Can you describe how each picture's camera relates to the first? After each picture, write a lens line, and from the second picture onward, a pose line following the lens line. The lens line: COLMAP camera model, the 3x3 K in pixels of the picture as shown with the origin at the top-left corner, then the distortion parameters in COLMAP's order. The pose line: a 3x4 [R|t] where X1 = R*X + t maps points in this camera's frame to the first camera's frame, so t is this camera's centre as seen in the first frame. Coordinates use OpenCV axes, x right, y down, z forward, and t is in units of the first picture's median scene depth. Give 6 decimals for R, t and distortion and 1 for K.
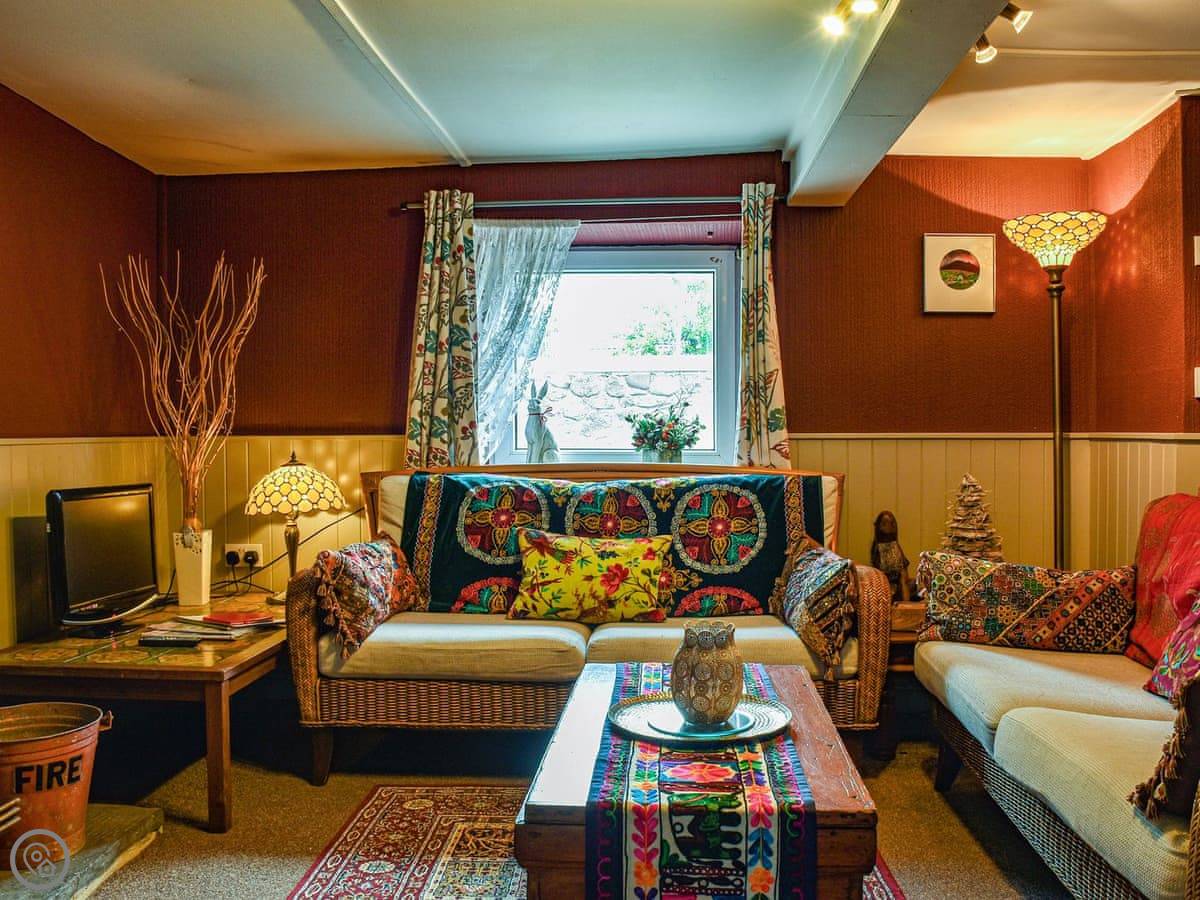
lens RADIAL K [[1088.4, 0, 600.2], [0, 1088.4, 505.2], [0, 0, 1]] dist [-0.090082, 0.014292]
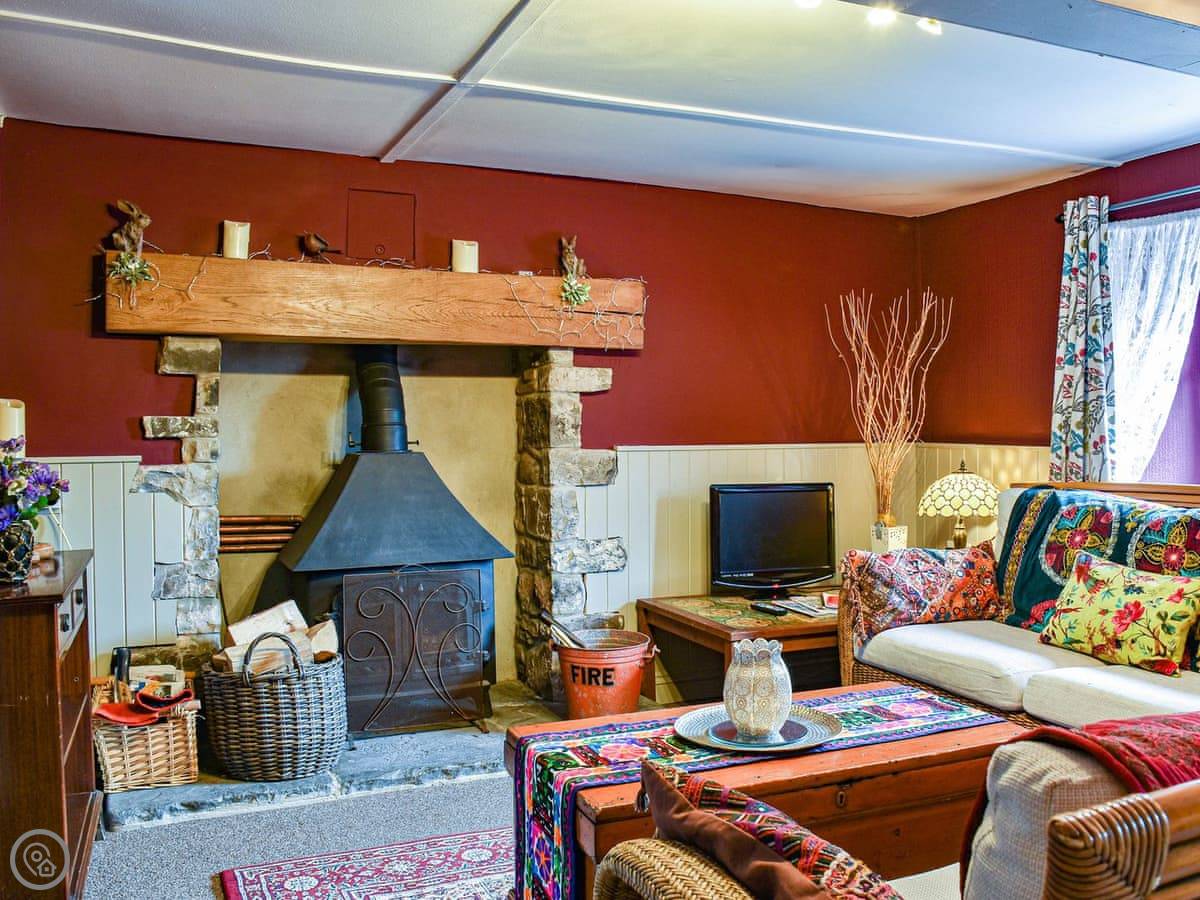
lens RADIAL K [[1084.7, 0, 600.5], [0, 1084.7, 488.9], [0, 0, 1]] dist [-0.184233, 0.143901]
pose [[0.448270, 0.056729, -0.892096, 0.544213], [-0.057738, 0.997738, 0.034434, -0.039669], [0.892032, 0.036072, 0.450531, 0.210397]]
